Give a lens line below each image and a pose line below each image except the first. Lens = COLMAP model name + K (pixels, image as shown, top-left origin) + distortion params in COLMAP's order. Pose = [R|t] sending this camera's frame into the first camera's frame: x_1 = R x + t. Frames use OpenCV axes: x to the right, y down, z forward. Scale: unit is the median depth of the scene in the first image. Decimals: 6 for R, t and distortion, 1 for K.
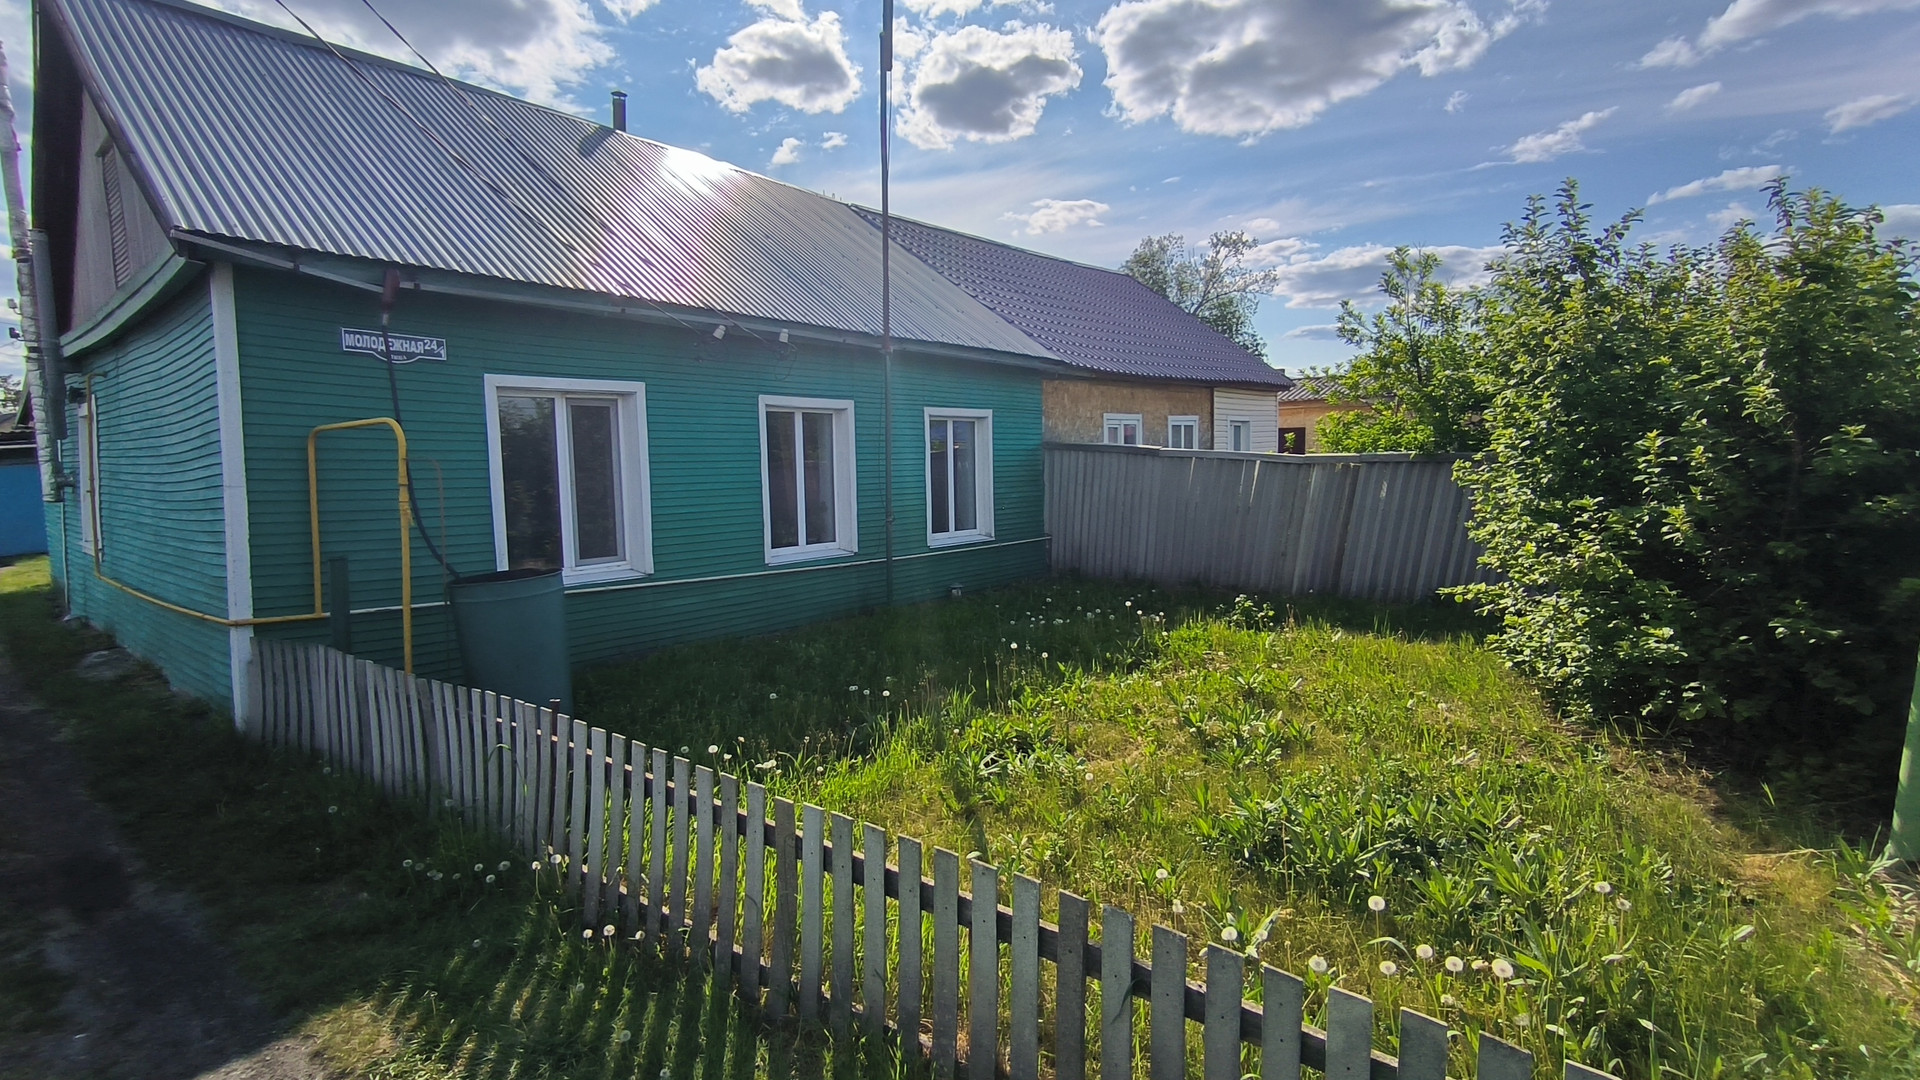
lens RADIAL K [[882.8, 0, 951.6], [0, 882.8, 537.3], [0, 0, 1]] dist [0.005711, -0.002504]
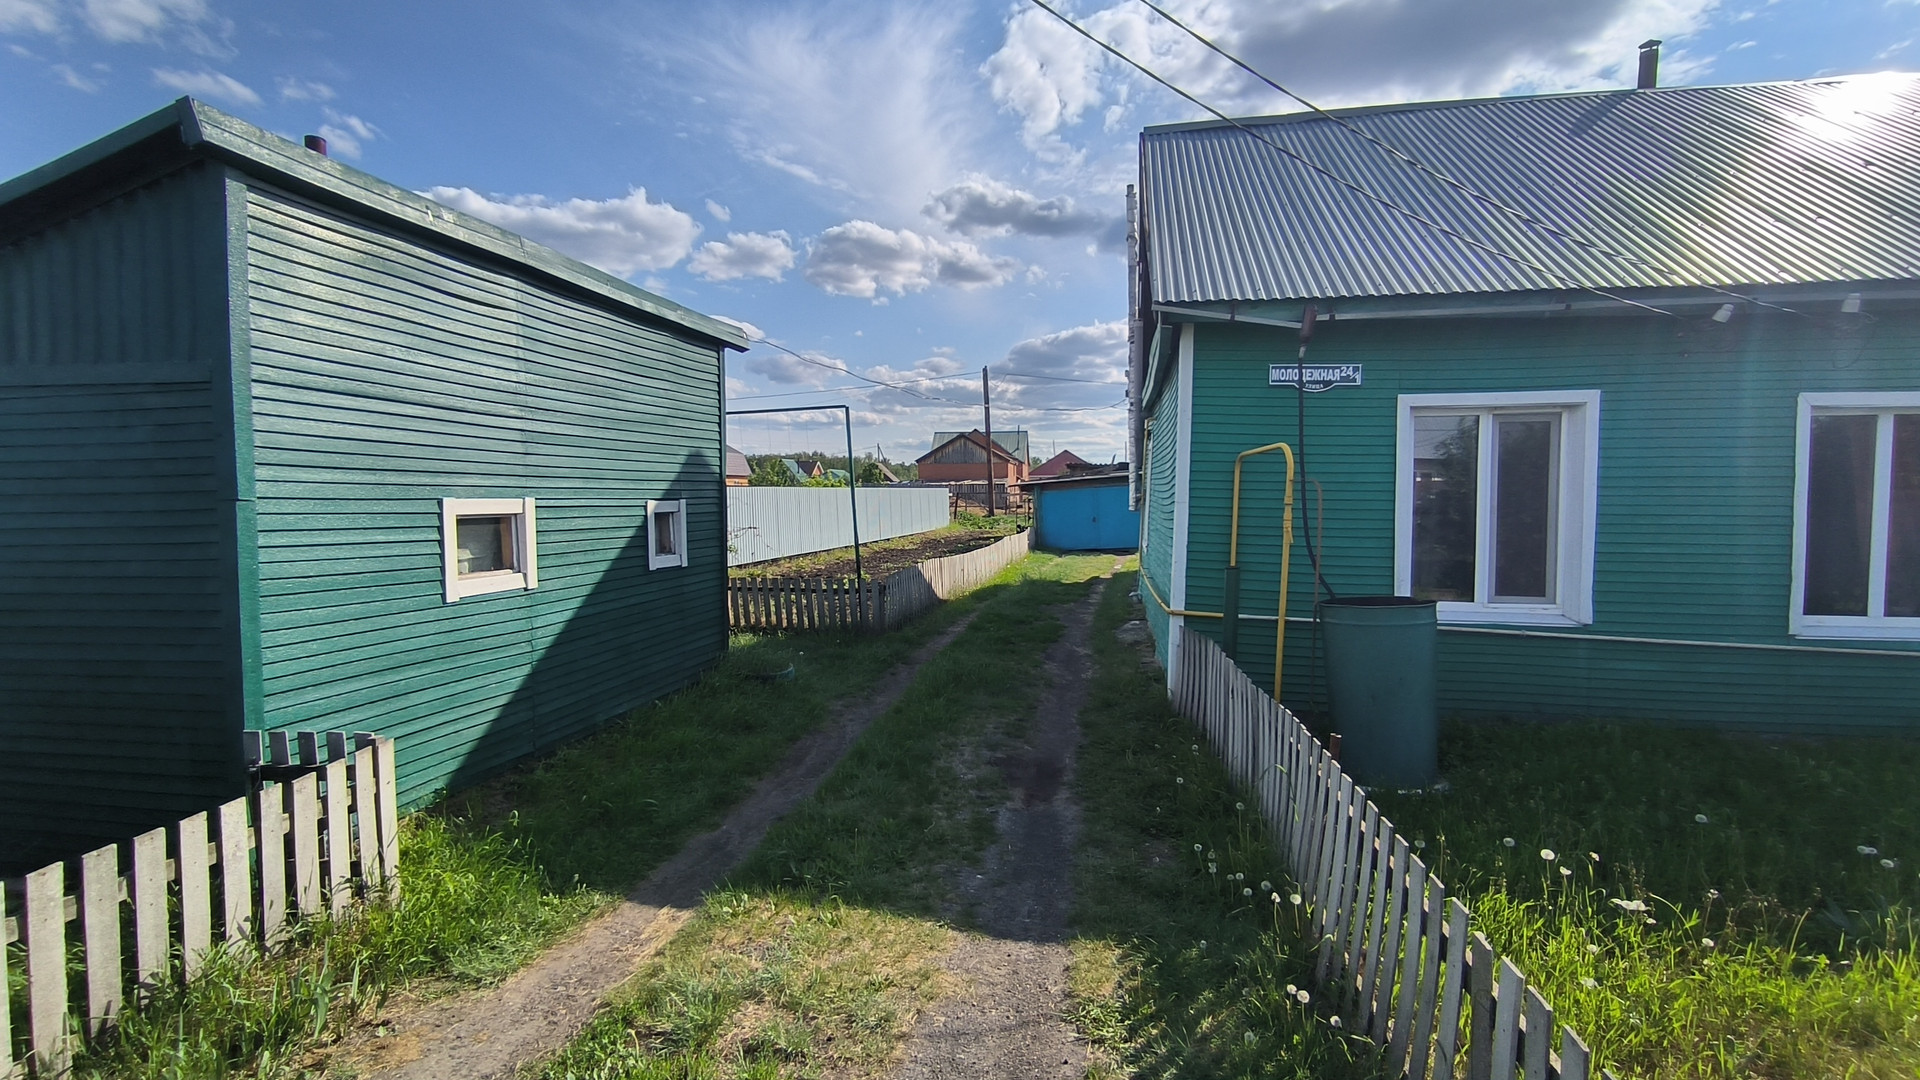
lens RADIAL K [[882.8, 0, 964.2], [0, 882.8, 535.3], [0, 0, 1]] dist [0.005711, -0.002504]
pose [[0.484279, 0.059334, -0.872900, 0.115272], [-0.086906, 0.996026, 0.019488, -0.007992], [0.870587, 0.066423, 0.487511, 0.124514]]
